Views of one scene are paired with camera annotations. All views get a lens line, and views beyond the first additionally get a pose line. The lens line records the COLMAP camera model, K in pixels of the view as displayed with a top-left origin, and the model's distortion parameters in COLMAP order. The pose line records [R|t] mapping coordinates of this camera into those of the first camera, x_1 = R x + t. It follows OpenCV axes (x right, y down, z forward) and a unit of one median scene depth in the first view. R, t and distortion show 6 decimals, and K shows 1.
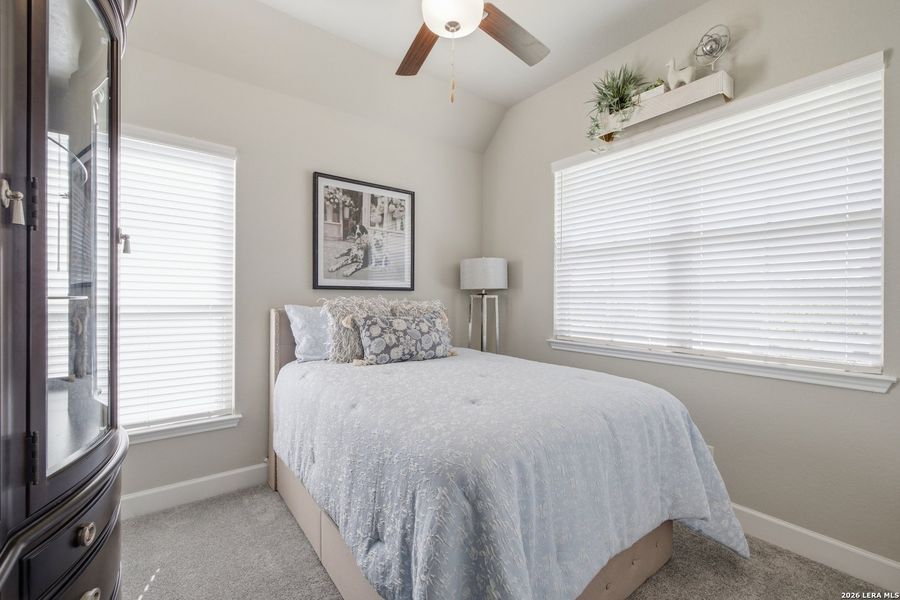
lens RADIAL K [[374.8, 0, 449.7], [0, 374.8, 294.1], [0, 0, 1]] dist [0.002115, -0.000444]
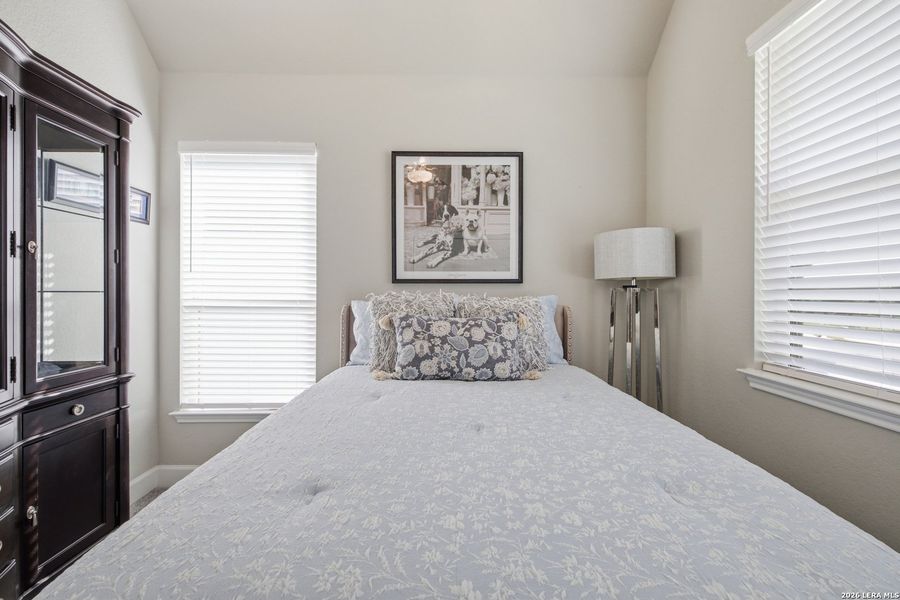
lens RADIAL K [[374.8, 0, 449.7], [0, 374.8, 294.1], [0, 0, 1]] dist [0.002115, -0.000444]
pose [[0.809255, -0.002758, -0.587451, 0.254023], [0.008753, 0.999935, 0.007363, 0.006464], [0.587393, -0.011100, 0.809226, 0.334931]]
